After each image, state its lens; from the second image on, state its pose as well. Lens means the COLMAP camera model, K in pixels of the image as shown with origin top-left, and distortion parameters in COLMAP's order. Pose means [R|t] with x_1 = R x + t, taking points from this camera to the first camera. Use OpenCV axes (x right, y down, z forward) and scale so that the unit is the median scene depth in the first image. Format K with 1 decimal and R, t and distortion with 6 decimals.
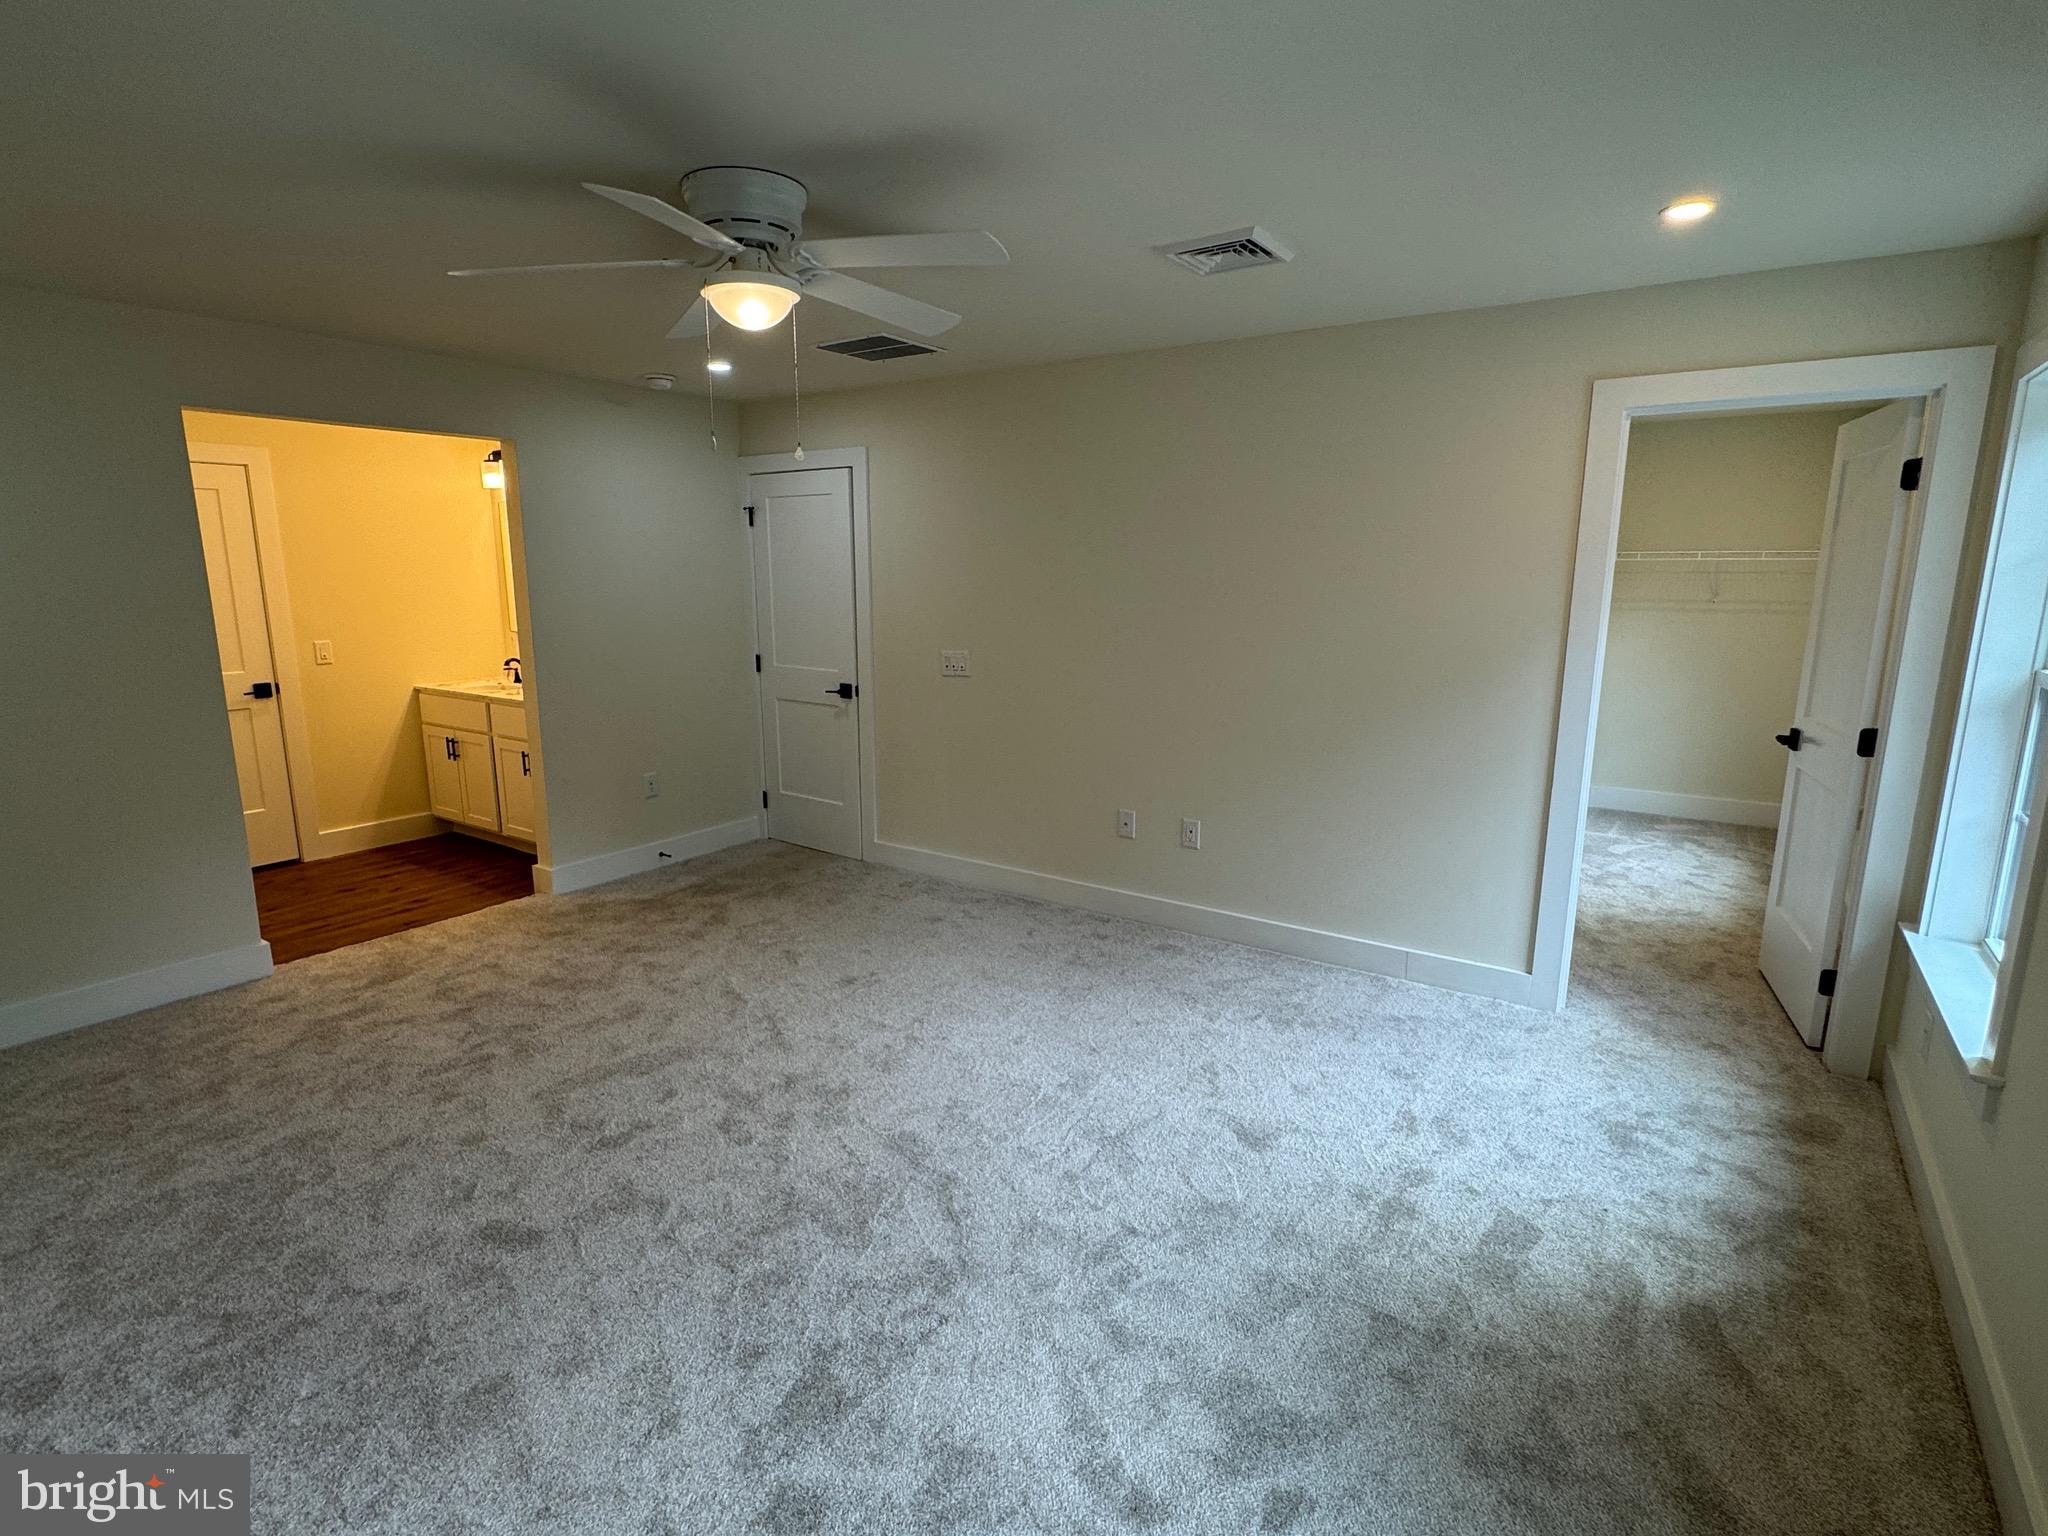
lens RADIAL K [[1023.2, 0, 1024.0], [0, 1023.2, 768.0], [0, 0, 1]] dist [-0.001624, 0.000074]
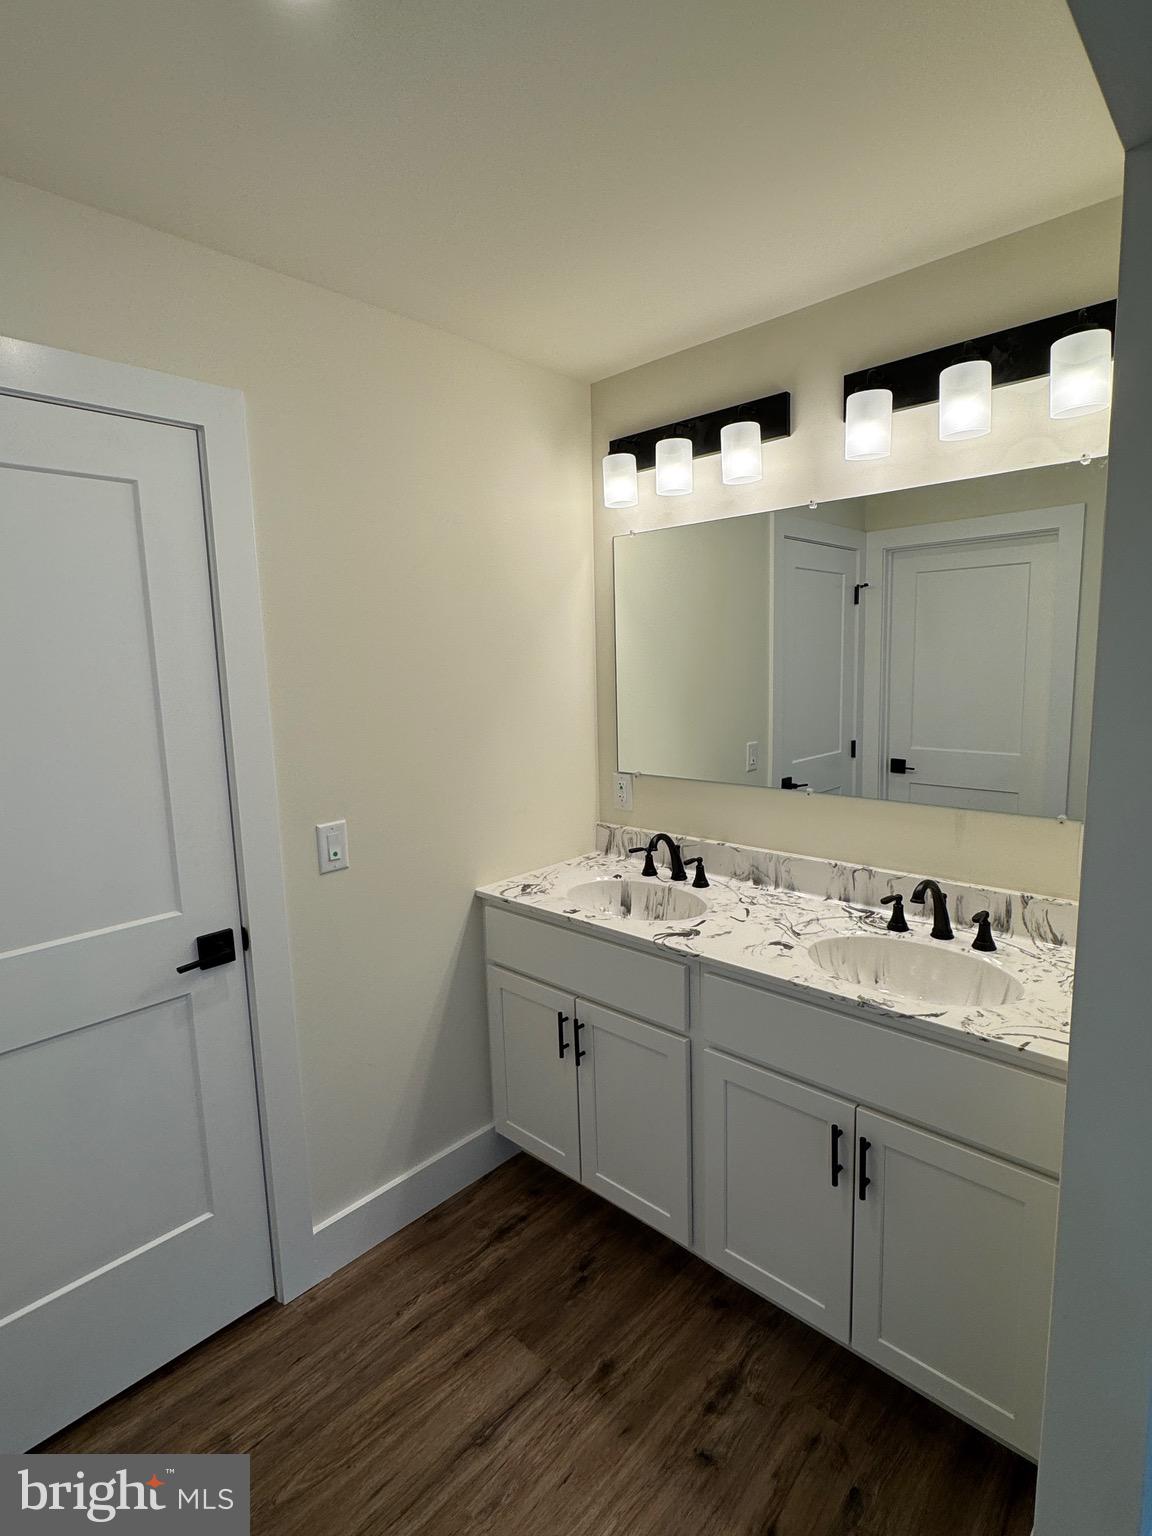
lens RADIAL K [[767.4, 0, 576.0], [0, 767.4, 768.0], [0, 0, 1]] dist [-0.001624, 0.000074]
pose [[0.988080, -0.009889, -0.153626, -0.510846], [0.000851, 0.998270, -0.058787, -0.125058], [0.153941, 0.057955, 0.986379, 0.656646]]
